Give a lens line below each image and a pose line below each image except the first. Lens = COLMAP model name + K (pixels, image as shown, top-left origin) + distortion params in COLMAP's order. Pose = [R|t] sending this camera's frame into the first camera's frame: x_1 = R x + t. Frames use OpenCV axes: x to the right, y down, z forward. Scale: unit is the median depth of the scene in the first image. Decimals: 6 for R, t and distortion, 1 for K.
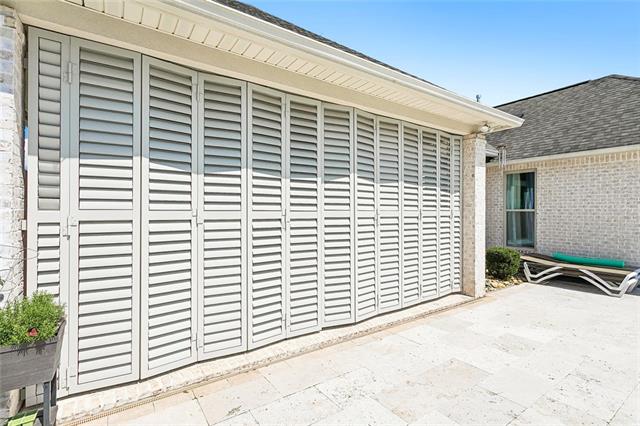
lens RADIAL K [[306.4, 0, 319.0], [0, 306.4, 211.2], [0, 0, 1]] dist [0.012267, 0.000436]
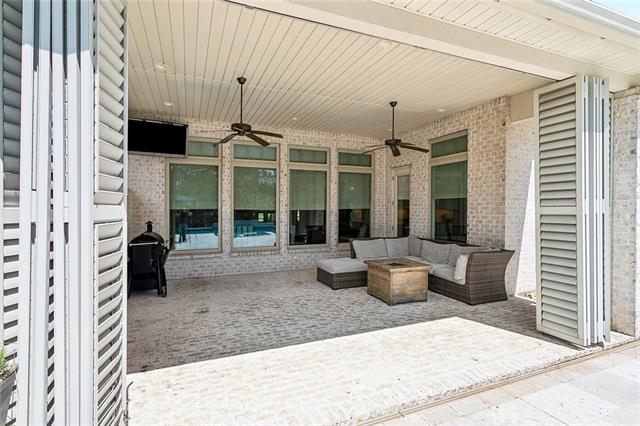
lens RADIAL K [[306.4, 0, 316.9], [0, 306.4, 208.0], [0, 0, 1]] dist [0.012267, 0.000436]
pose [[0.978008, -0.000921, -0.208564, -0.021273], [0.001577, 0.999994, 0.002983, 0.001033], [0.208560, -0.003246, 0.978004, 0.209252]]
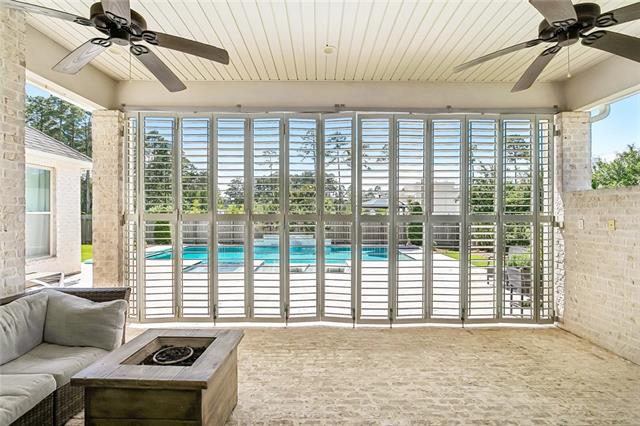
lens RADIAL K [[313.3, 0, 317.1], [0, 313.3, 213.5], [0, 0, 1]] dist [-0.005106, -0.000399]
pose [[-0.825067, -0.000012, 0.565035, -0.314001], [-0.001334, 0.999997, -0.001928, -0.001353], [-0.565034, -0.002345, -0.825065, 1.248986]]
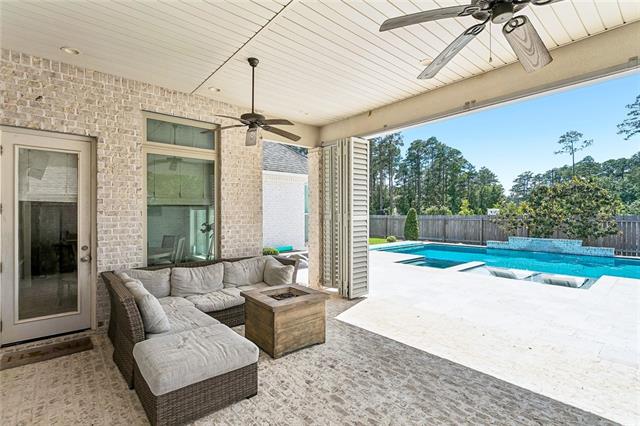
lens RADIAL K [[306.4, 0, 316.7], [0, 306.4, 213.9], [0, 0, 1]] dist [0.012267, 0.000436]
pose [[-0.102239, -0.000286, 0.994760, -0.583869], [0.003034, 0.999995, 0.000599, -0.004146], [-0.994755, 0.003079, -0.102238, 1.050434]]
